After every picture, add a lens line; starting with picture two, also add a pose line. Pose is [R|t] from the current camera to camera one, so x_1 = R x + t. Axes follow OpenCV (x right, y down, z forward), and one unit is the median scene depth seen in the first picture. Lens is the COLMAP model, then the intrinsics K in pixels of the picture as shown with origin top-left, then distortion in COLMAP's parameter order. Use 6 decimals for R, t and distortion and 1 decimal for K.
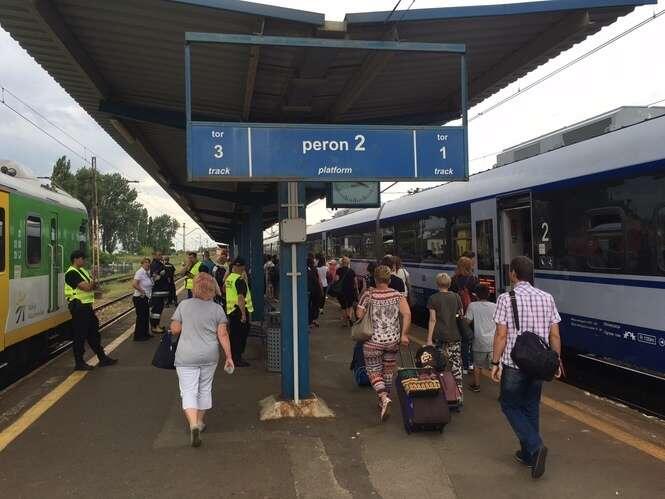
lens RADIAL K [[558.5, 0, 331.0], [0, 558.5, 248.5], [0, 0, 1]] dist [0.013519, 0.004381]
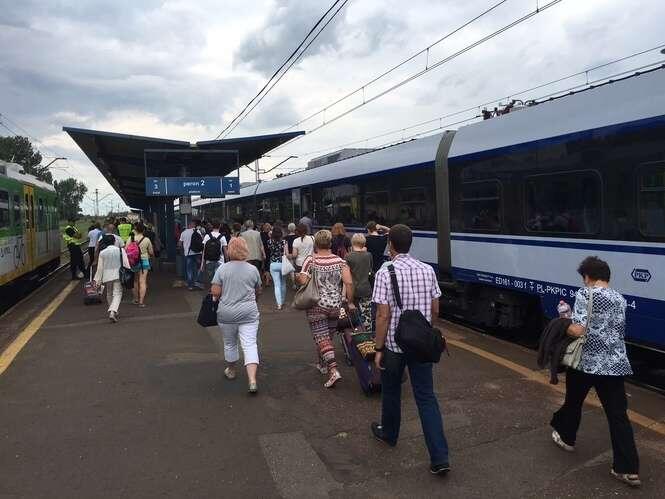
lens RADIAL K [[558.5, 0, 335.6], [0, 558.5, 248.3], [0, 0, 1]] dist [0.013519, 0.004381]
pose [[0.988104, -0.013191, 0.153218, 0.107202], [0.003384, 0.997938, 0.064094, -0.007630], [-0.153748, -0.062813, 0.986112, -0.782362]]
